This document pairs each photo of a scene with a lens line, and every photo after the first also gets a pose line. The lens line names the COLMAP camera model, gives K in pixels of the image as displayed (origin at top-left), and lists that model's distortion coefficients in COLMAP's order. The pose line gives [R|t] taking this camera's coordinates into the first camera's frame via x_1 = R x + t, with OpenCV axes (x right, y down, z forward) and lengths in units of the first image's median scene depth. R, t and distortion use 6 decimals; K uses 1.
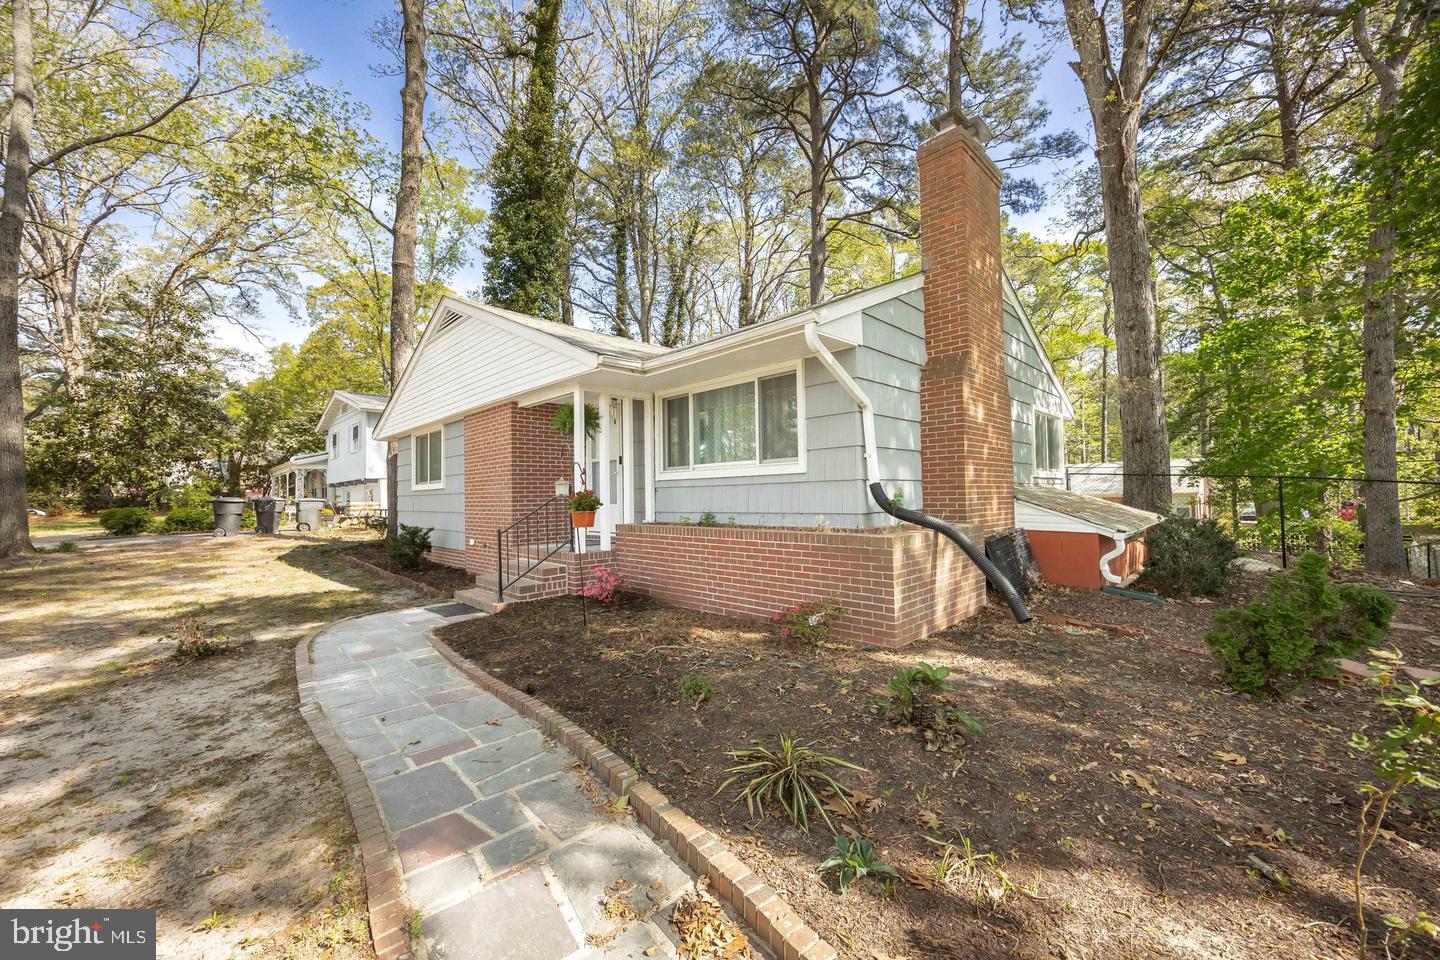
lens RADIAL K [[555.0, 0, 720.0], [0, 555.0, 480.0], [0, 0, 1]] dist [0.000327, -0.000880]
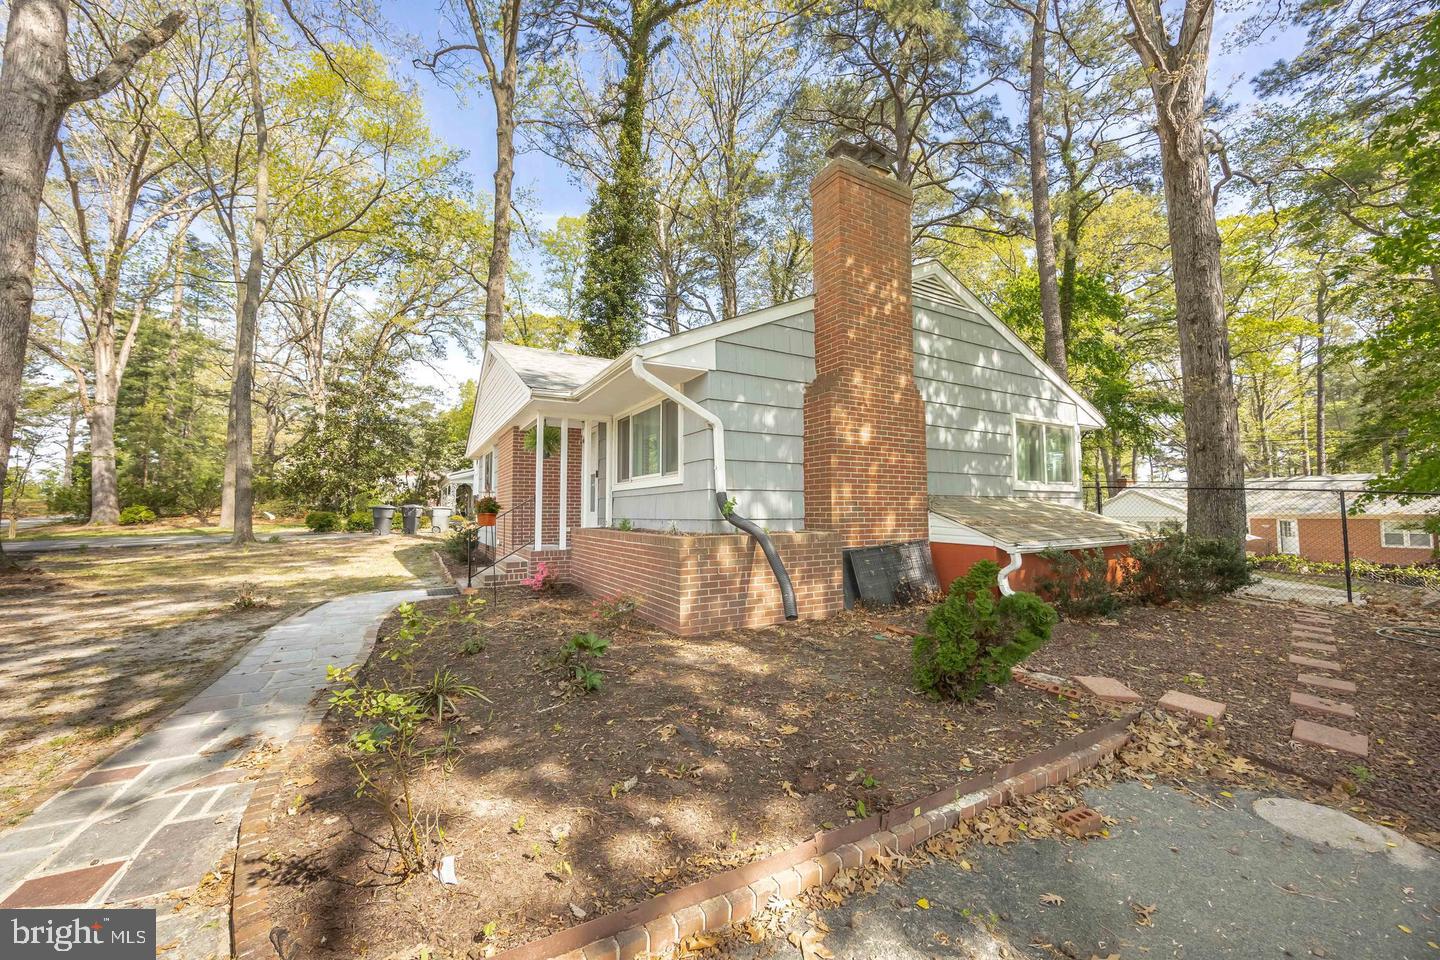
lens RADIAL K [[555.0, 0, 720.0], [0, 555.0, 480.0], [0, 0, 1]] dist [0.000327, -0.000880]
pose [[0.964051, -0.001548, -0.265712, 0.127985], [-0.005790, 0.999623, -0.026834, 0.002347], [0.265653, 0.027408, 0.963679, -0.017260]]
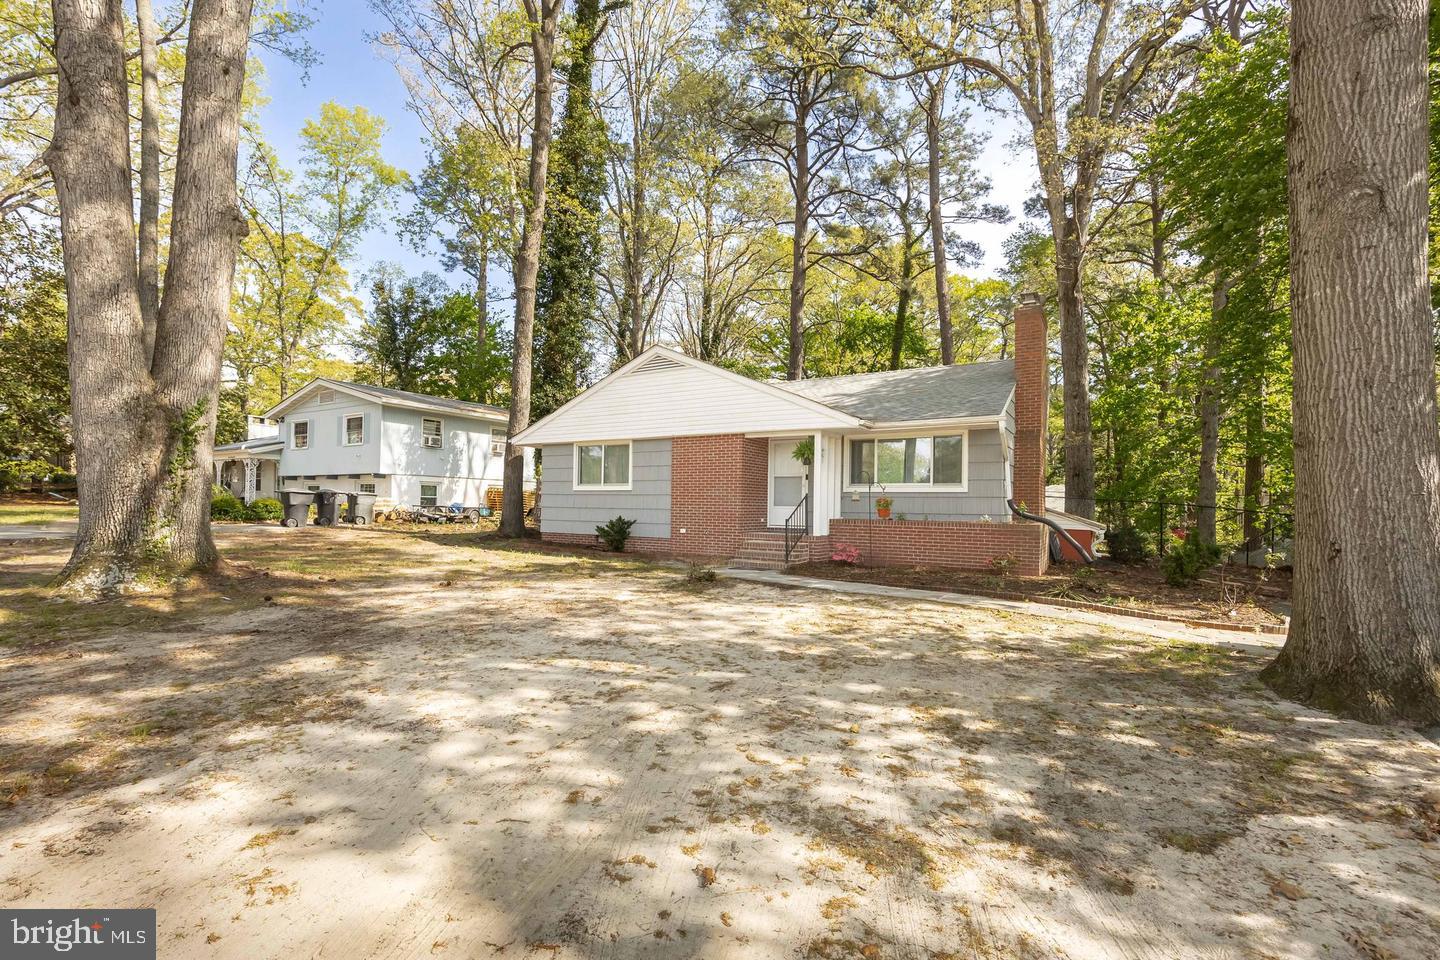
lens RADIAL K [[638.5, 0, 721.0], [0, 638.5, 508.3], [0, 0, 1]] dist [0.000287, -0.020976]
pose [[0.970199, 0.031291, 0.240283, -0.275456], [-0.039236, 0.998828, 0.028352, 0.003131], [-0.239114, -0.036935, 0.970289, -0.203644]]
